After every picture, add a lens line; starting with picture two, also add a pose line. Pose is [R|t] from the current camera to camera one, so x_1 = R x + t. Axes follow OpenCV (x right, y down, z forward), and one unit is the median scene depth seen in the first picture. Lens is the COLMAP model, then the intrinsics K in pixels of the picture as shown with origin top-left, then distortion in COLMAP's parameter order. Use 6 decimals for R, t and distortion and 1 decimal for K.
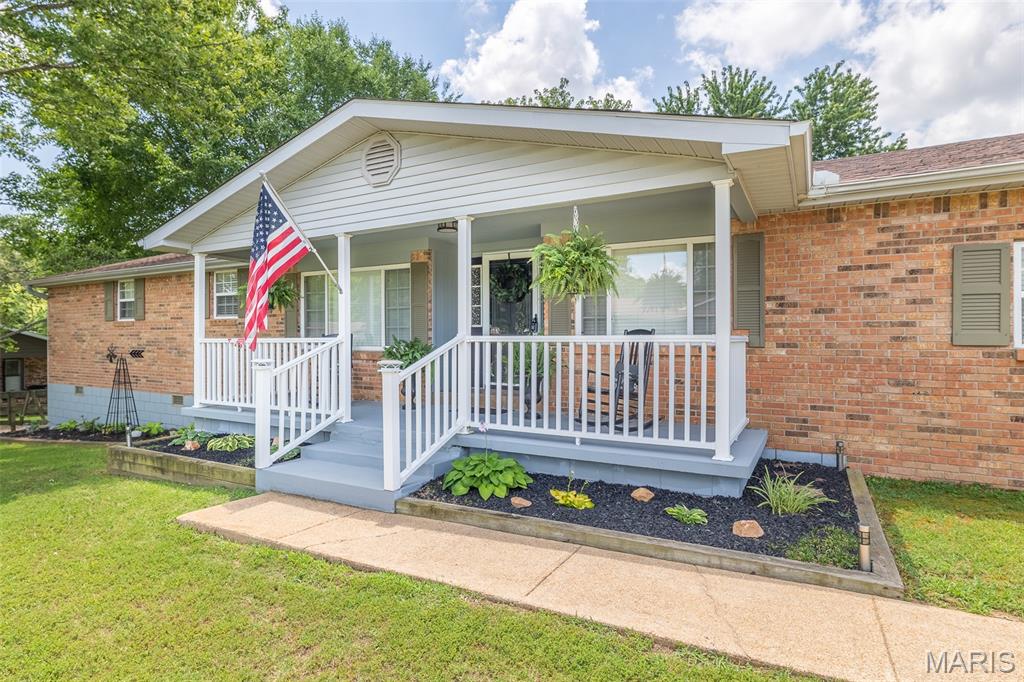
lens RADIAL K [[541.6, 0, 512.0], [0, 541.6, 341.0], [0, 0, 1]] dist [0.005560, 0.000616]
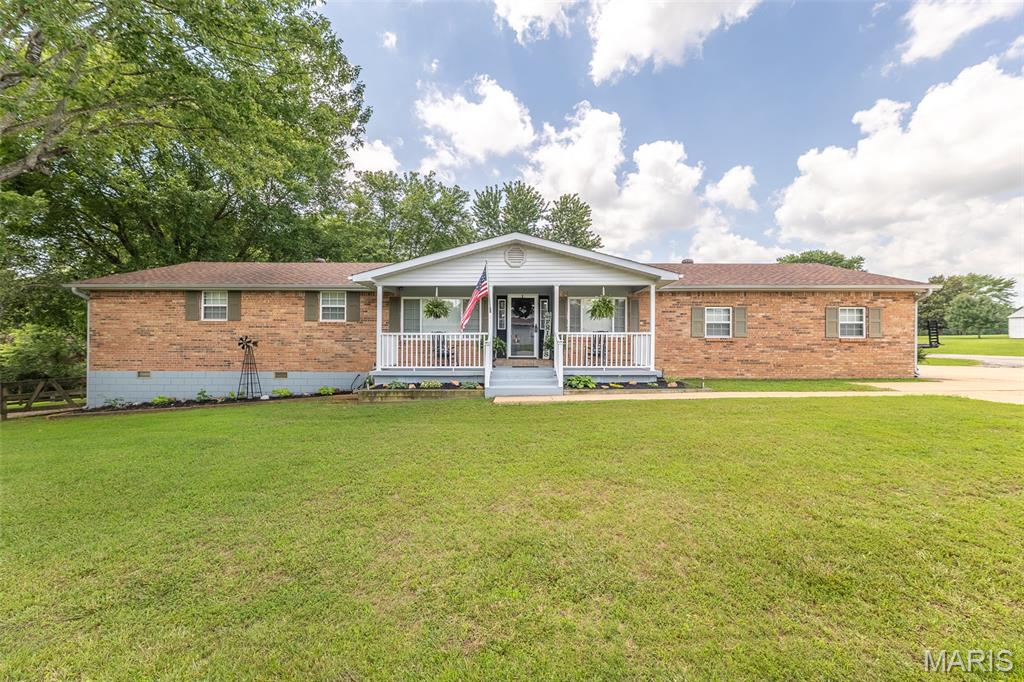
lens RADIAL K [[407.7, 0, 512.0], [0, 407.7, 341.0], [0, 0, 1]] dist [-0.000694, -0.000010]
pose [[0.874149, 0.003698, 0.485643, -0.806801], [-0.000672, 0.999979, -0.006405, 0.029611], [-0.485657, 0.005272, 0.874134, -0.380766]]
